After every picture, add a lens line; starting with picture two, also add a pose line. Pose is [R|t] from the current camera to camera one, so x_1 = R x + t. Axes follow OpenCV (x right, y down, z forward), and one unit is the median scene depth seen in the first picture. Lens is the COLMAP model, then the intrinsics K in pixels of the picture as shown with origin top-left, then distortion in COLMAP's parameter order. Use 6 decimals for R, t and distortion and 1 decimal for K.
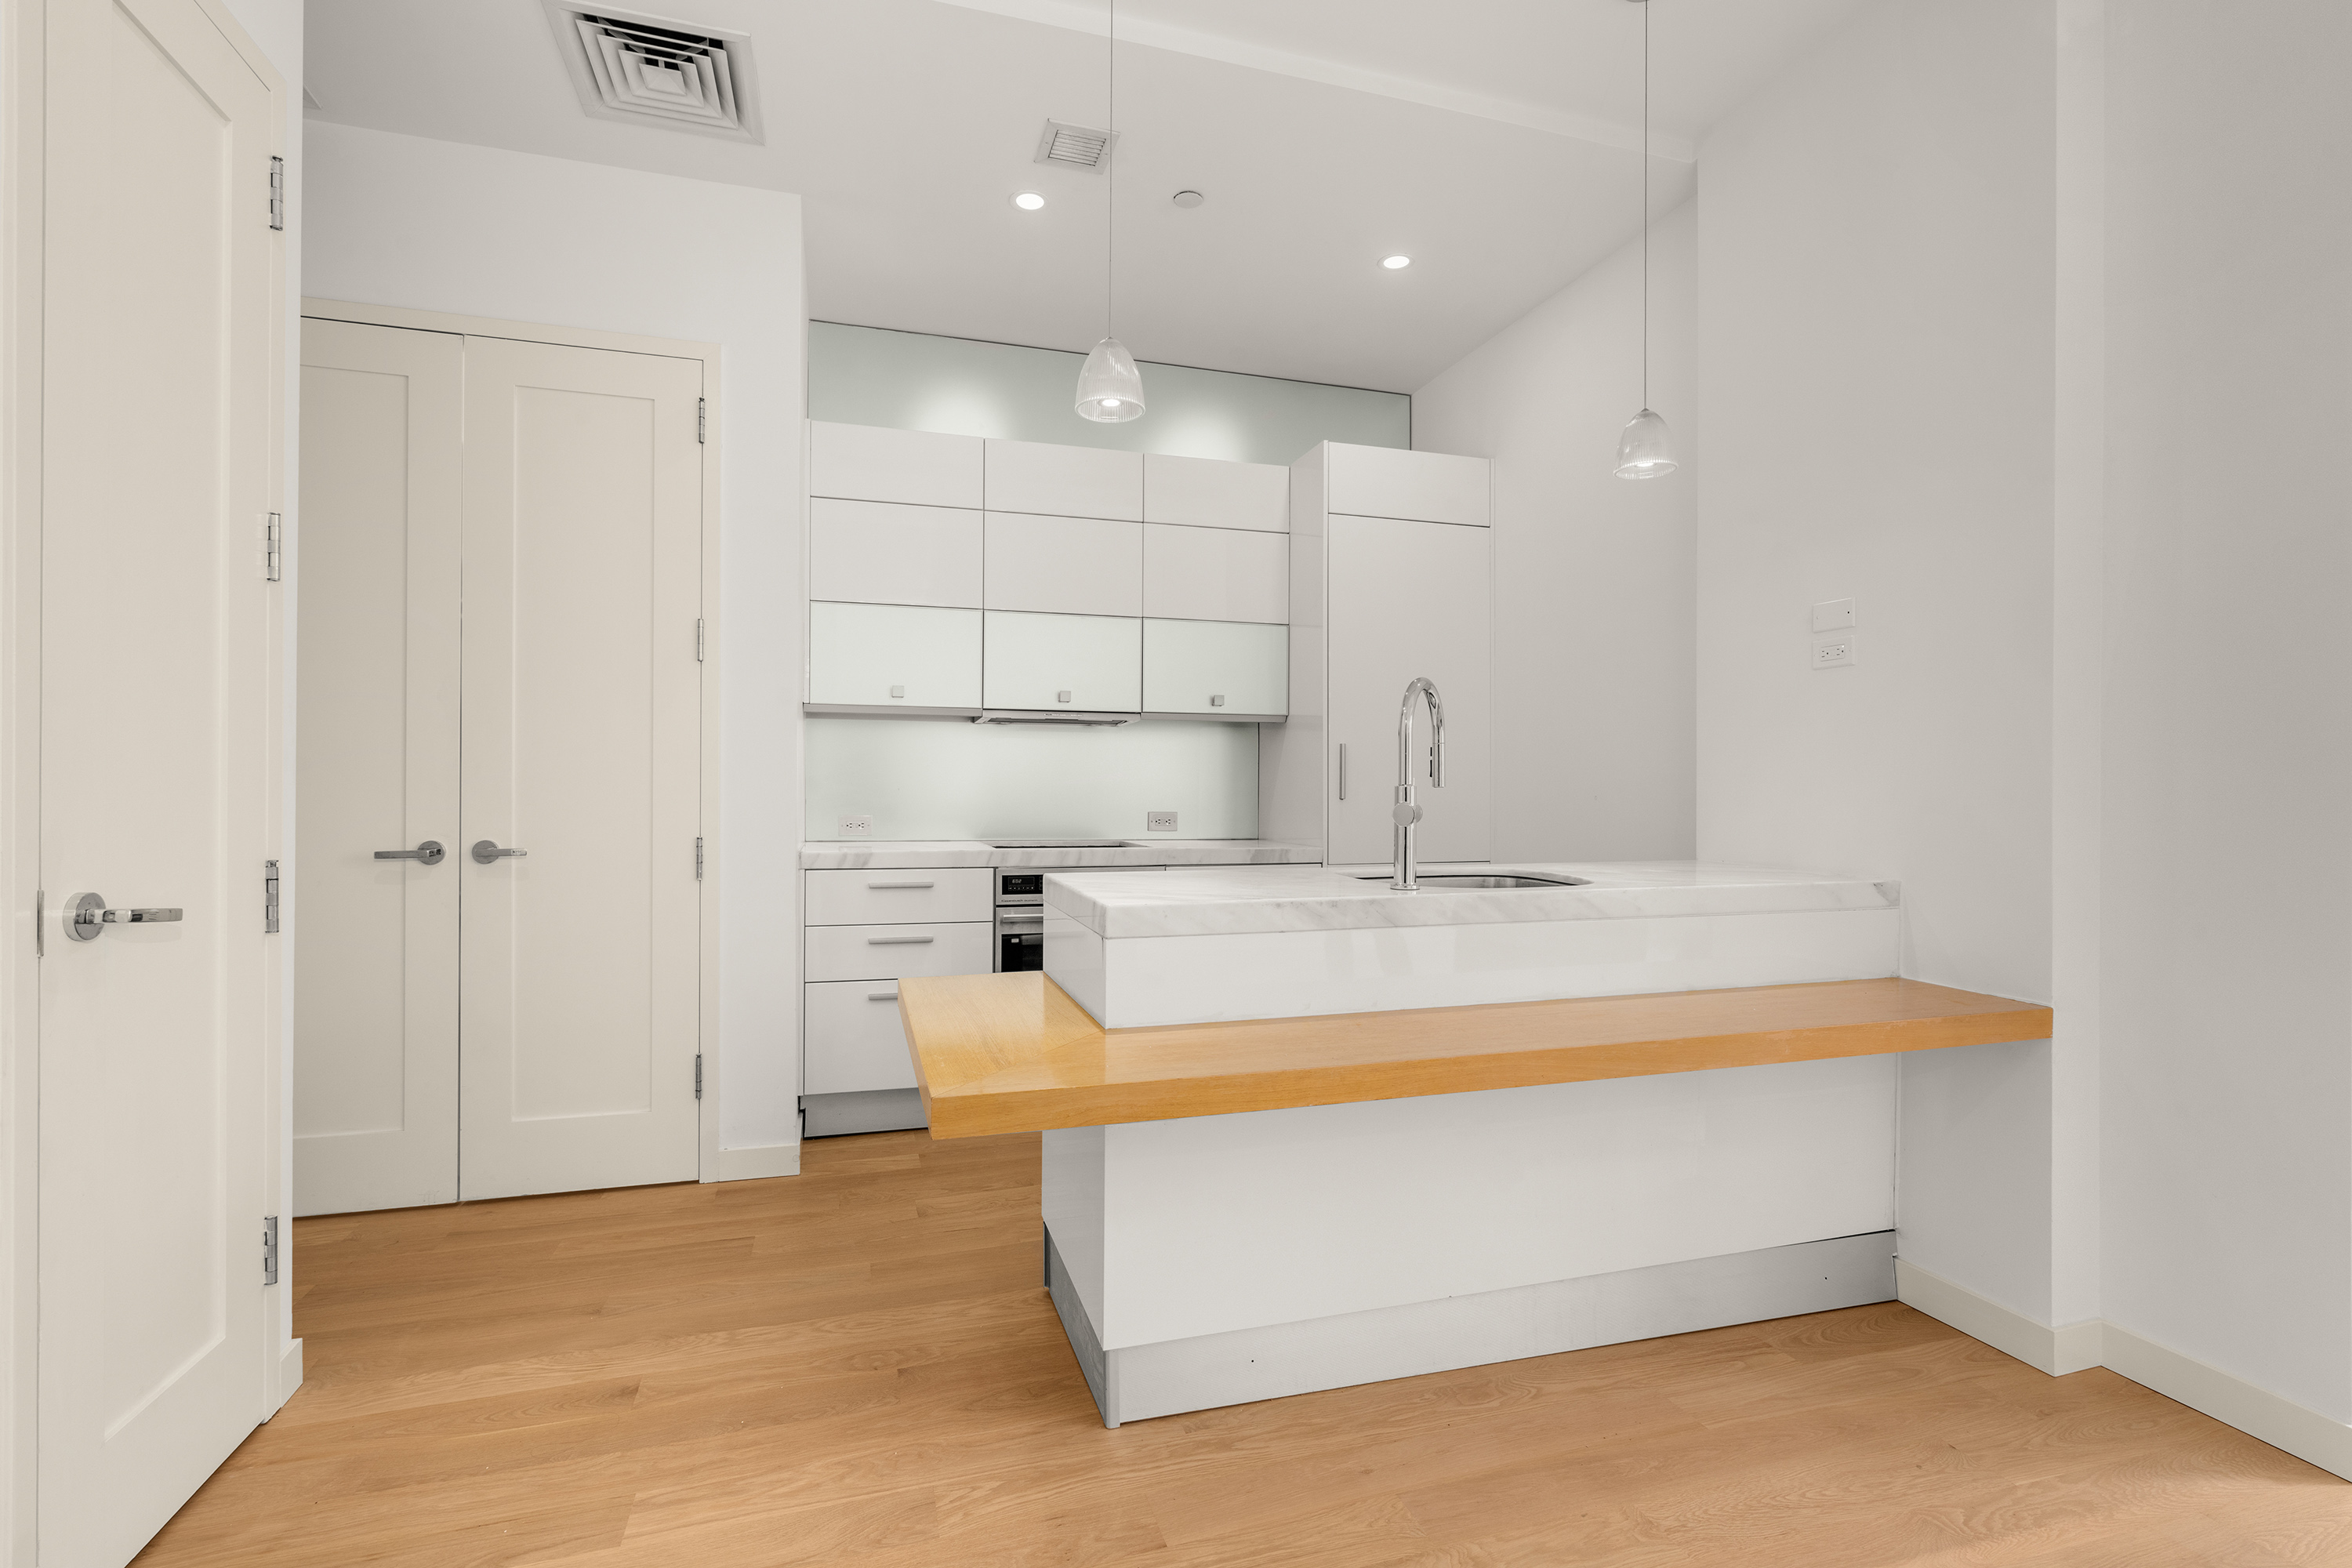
lens RADIAL K [[1070.9, 0, 1149.5], [0, 1070.9, 789.4], [0, 0, 1]] dist [-0.007042, 0.002479]
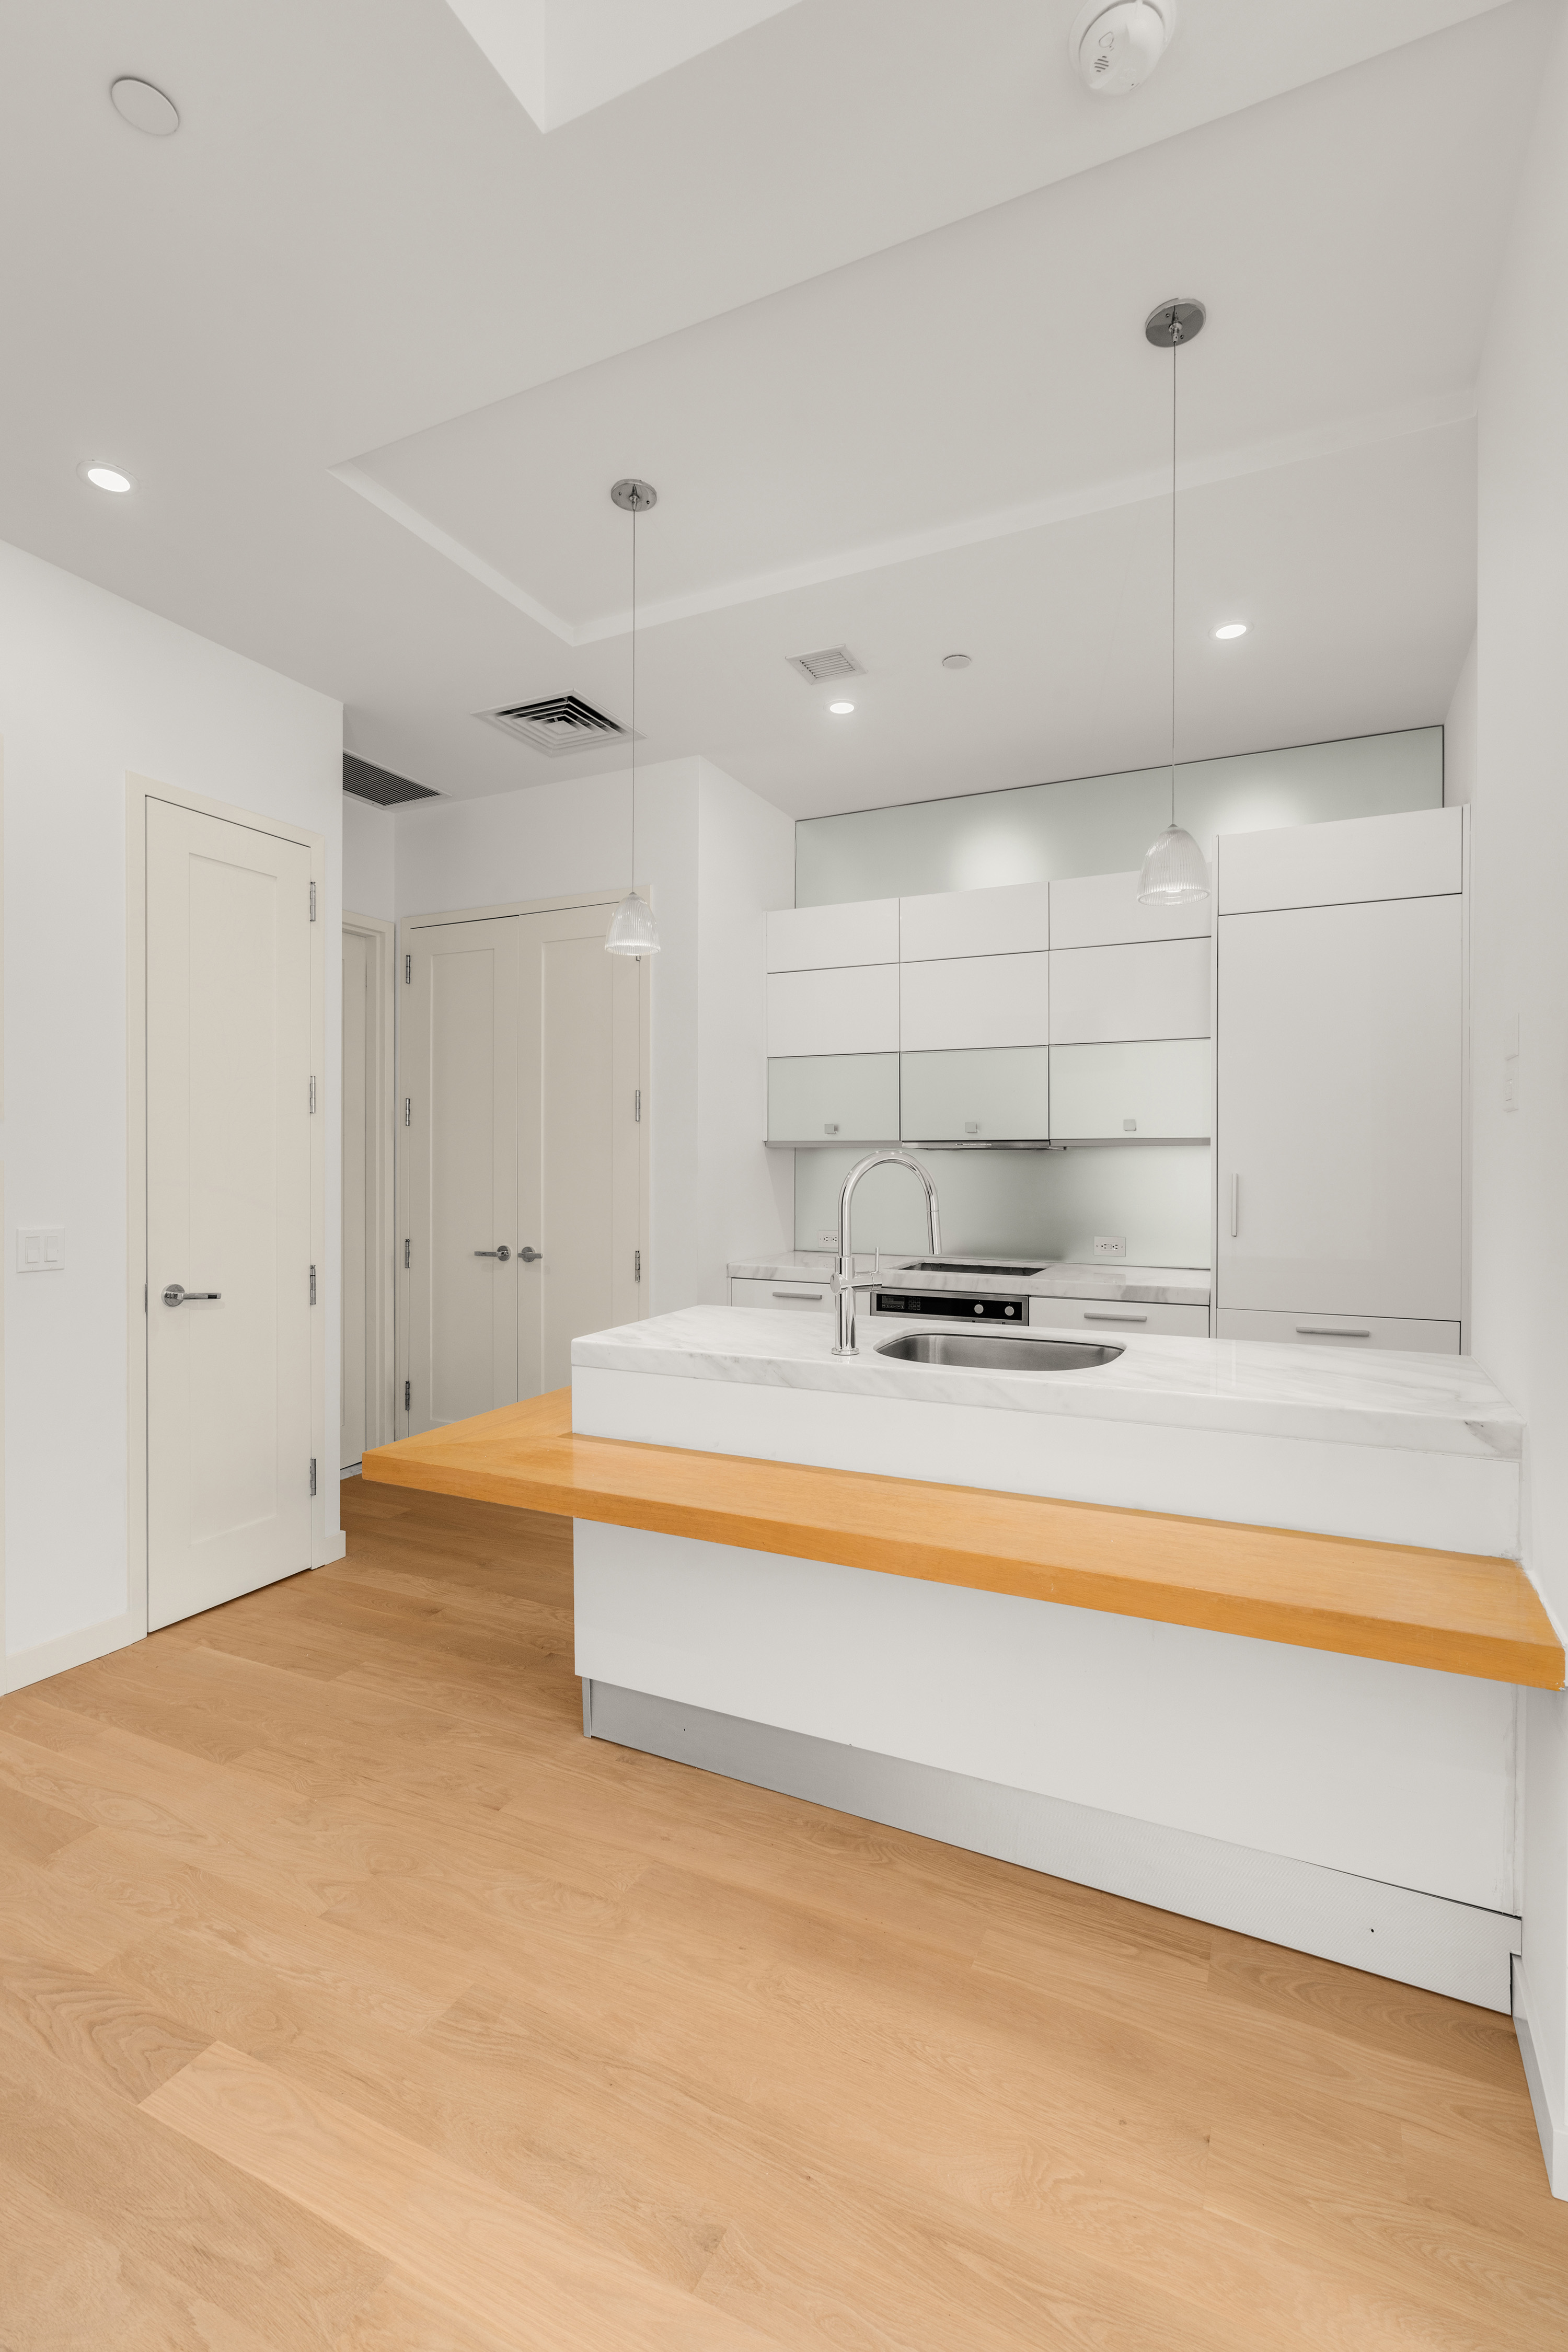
lens RADIAL K [[1070.9, 0, 792.9], [0, 1070.9, 1164.1], [0, 0, 1]] dist [-0.007042, 0.002479]
pose [[0.736555, -0.000006, -0.676378, 0.924566], [0.002995, 0.999990, 0.003253, -0.099241], [0.676371, -0.004422, 0.736548, 0.181216]]
